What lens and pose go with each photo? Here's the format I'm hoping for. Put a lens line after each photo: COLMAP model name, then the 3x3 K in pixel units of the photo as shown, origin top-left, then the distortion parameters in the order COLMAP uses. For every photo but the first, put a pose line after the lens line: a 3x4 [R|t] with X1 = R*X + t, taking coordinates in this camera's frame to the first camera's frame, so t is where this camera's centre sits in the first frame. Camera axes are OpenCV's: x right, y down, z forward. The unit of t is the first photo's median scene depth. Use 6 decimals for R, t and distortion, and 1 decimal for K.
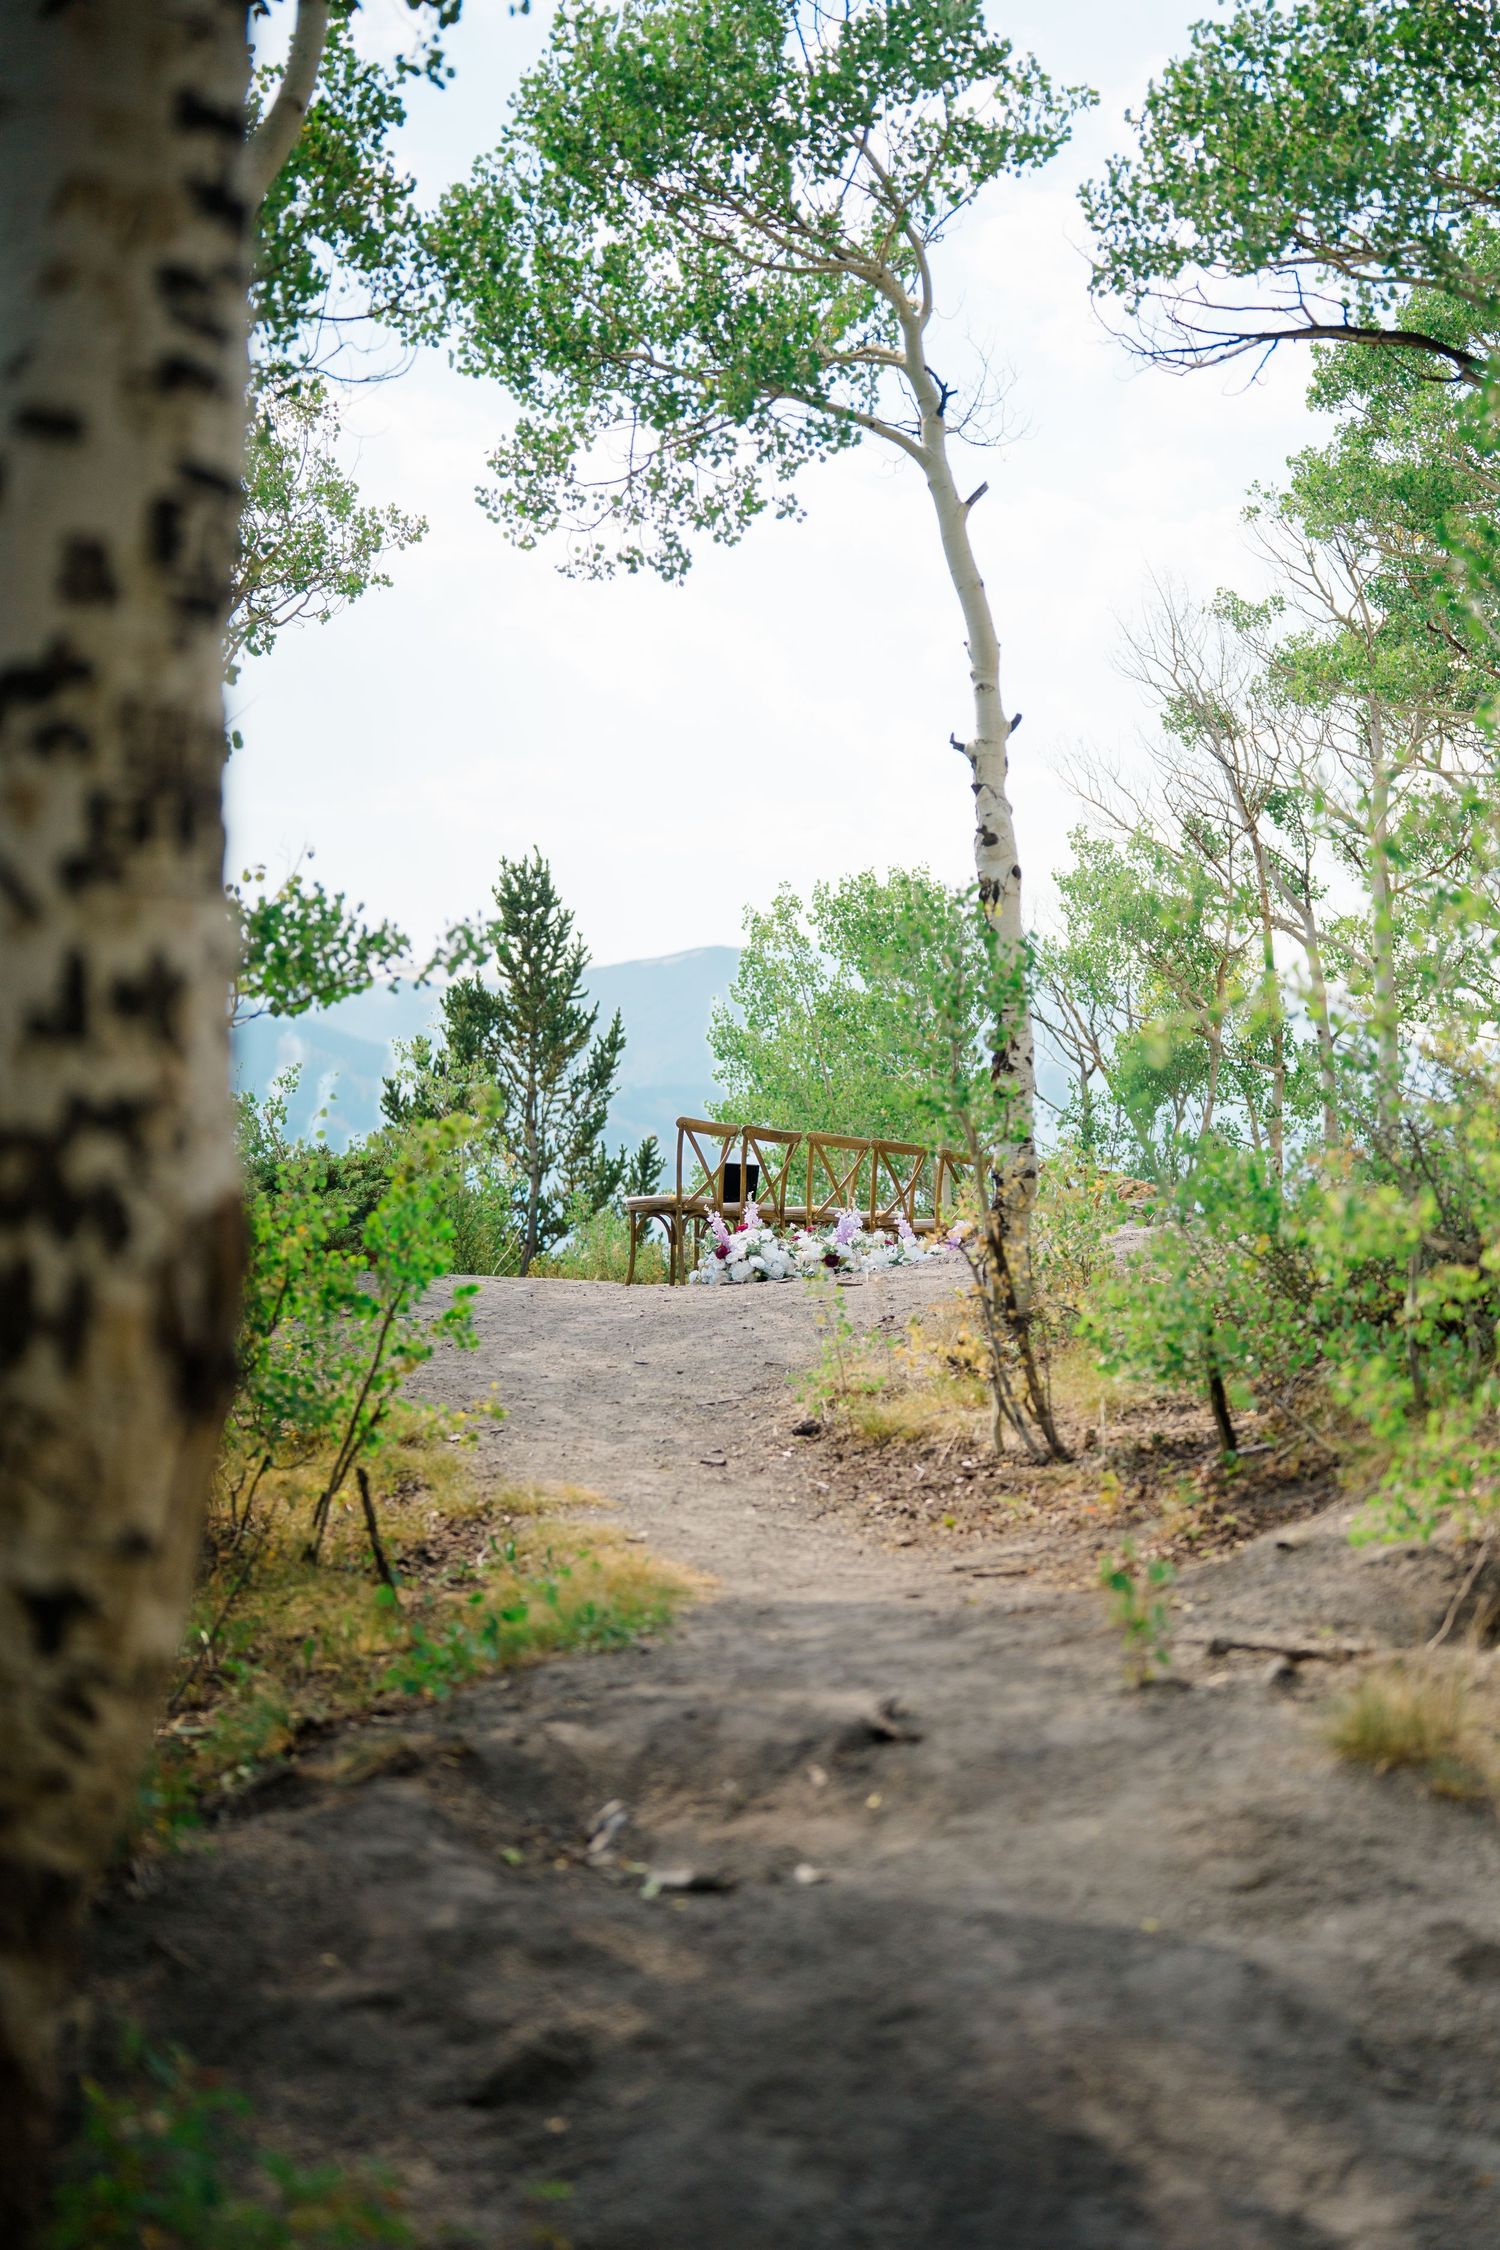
lens RADIAL K [[3385.3, 0, 743.7], [0, 3385.3, 1124.9], [0, 0, 1]] dist [0.104514, 0.000000]
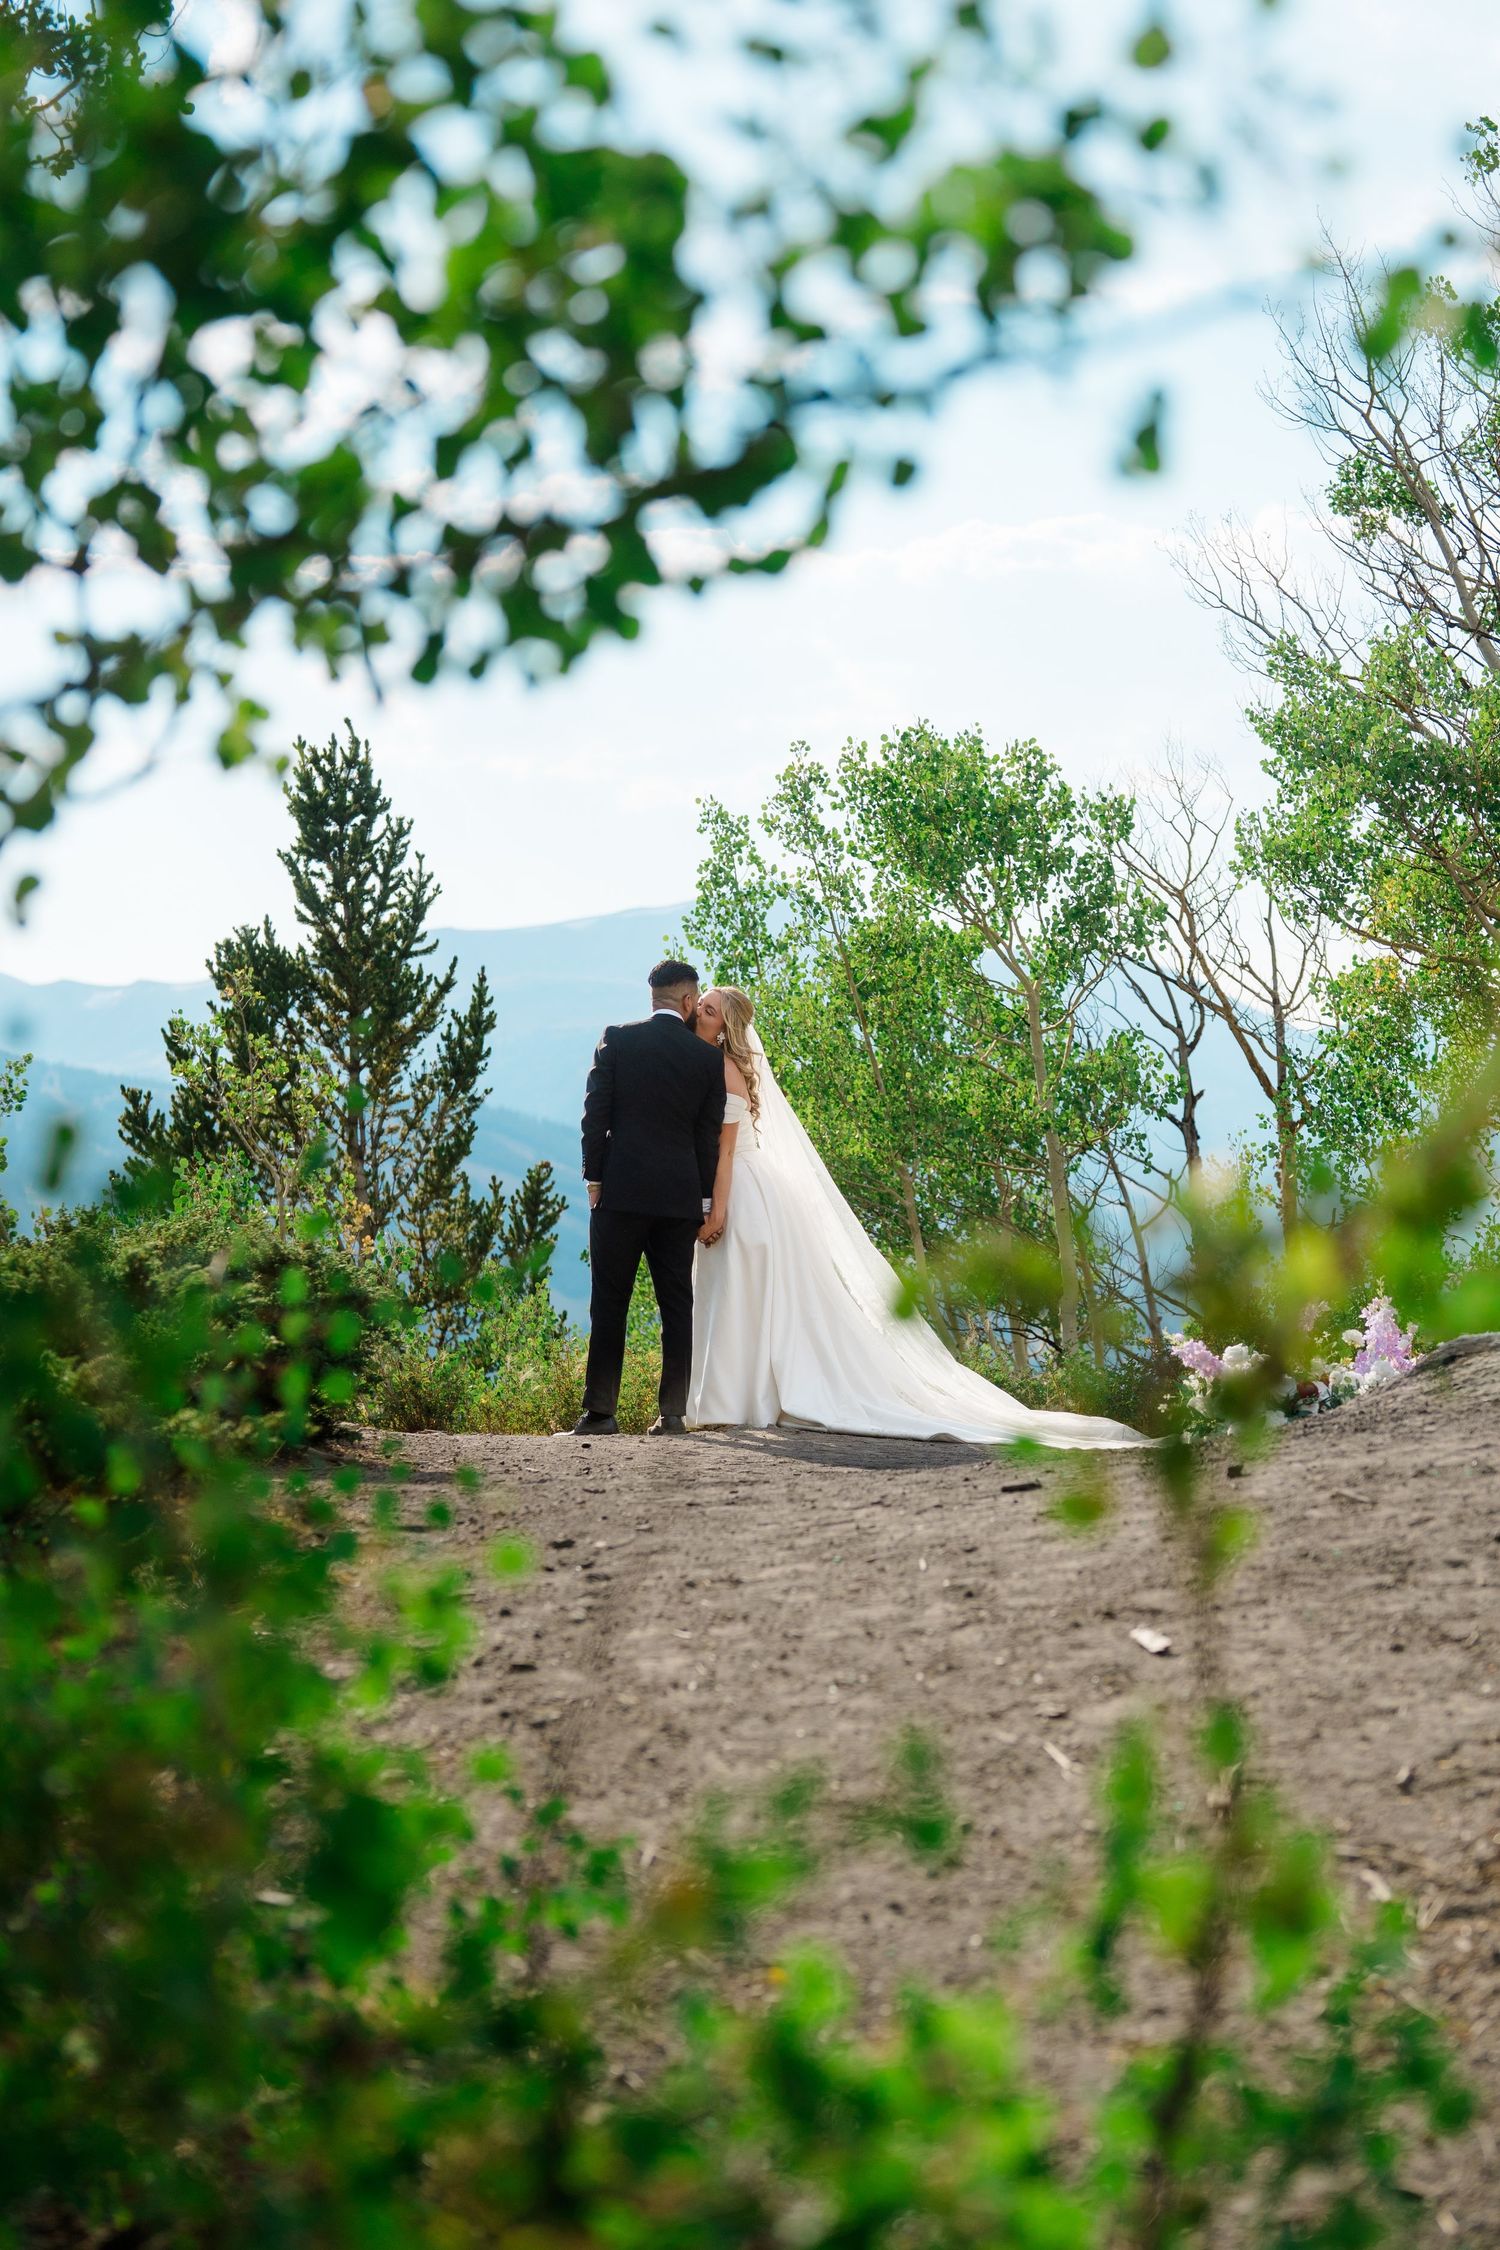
lens RADIAL K [[3385.3, 0, 747.4], [0, 3385.3, 1120.6], [0, 0, 1]] dist [0.104514, 0.000000]
pose [[0.995932, -0.034212, 0.083357, -0.042154], [0.033999, 0.999414, 0.003973, -0.006131], [-0.083444, -0.001123, 0.996512, 0.350308]]
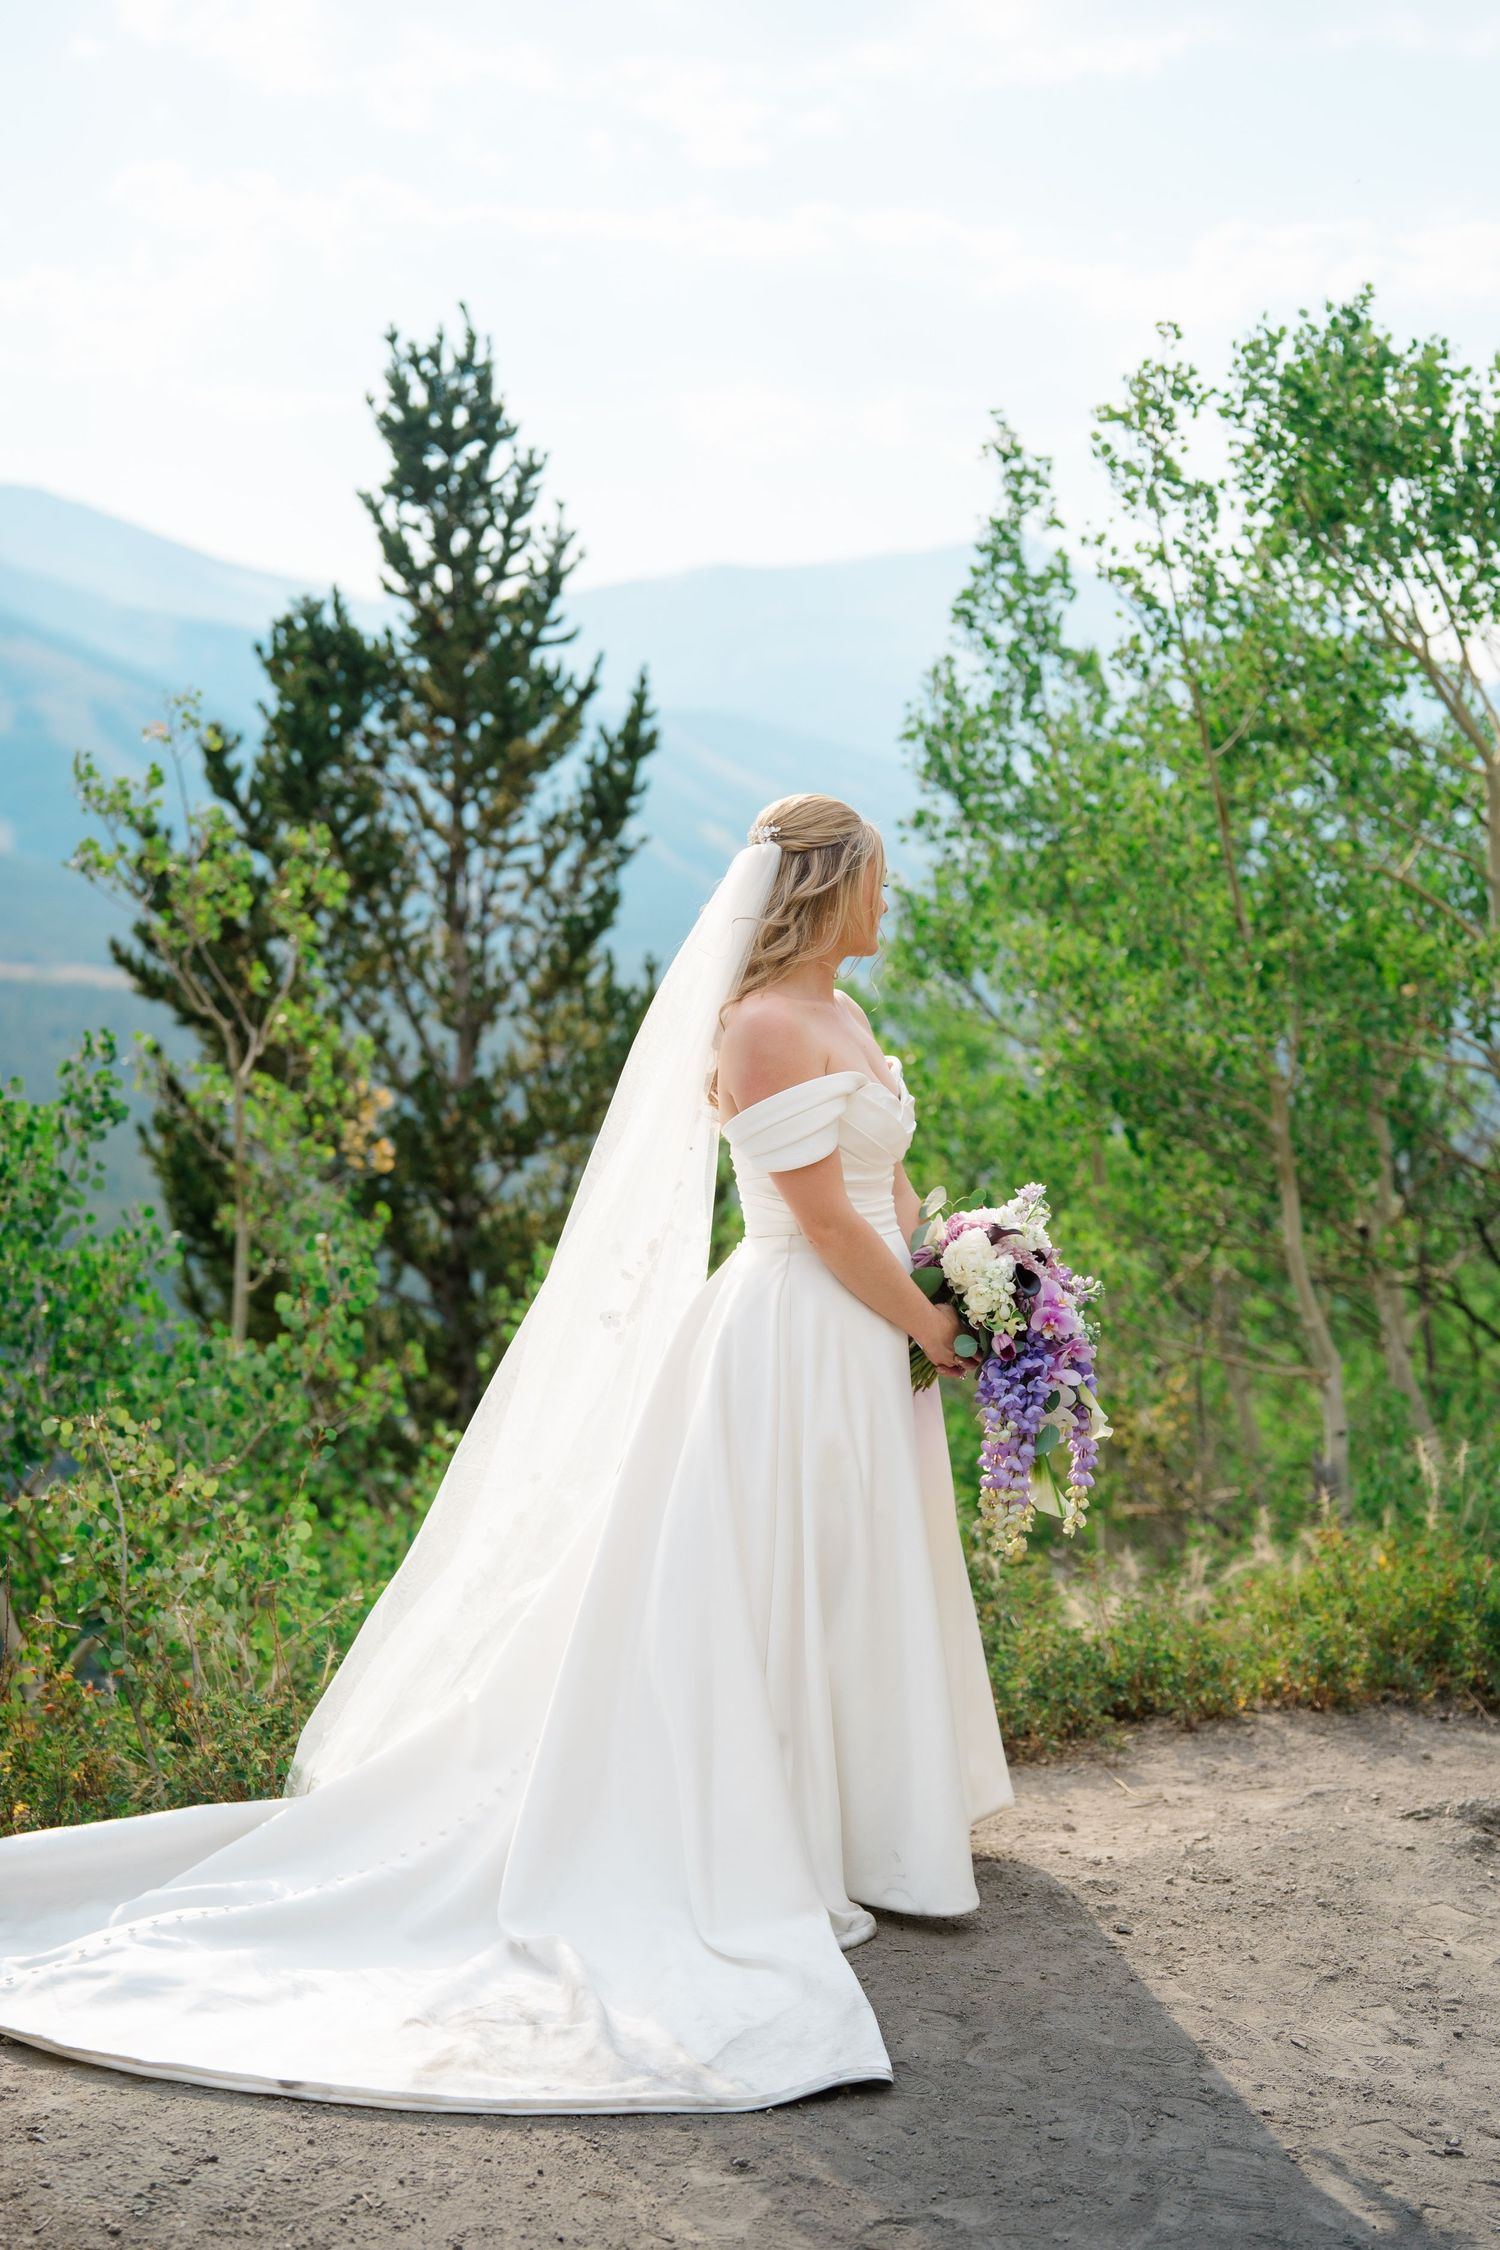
lens RADIAL K [[3385.3, 0, 767.4], [0, 3385.3, 1125.1], [0, 0, 1]] dist [0.104514, 0.000000]
pose [[0.999753, 0.002165, 0.022124, -0.030374], [-0.004436, 0.994658, 0.103129, -0.020109], [-0.021782, -0.103202, 0.994422, 0.533521]]
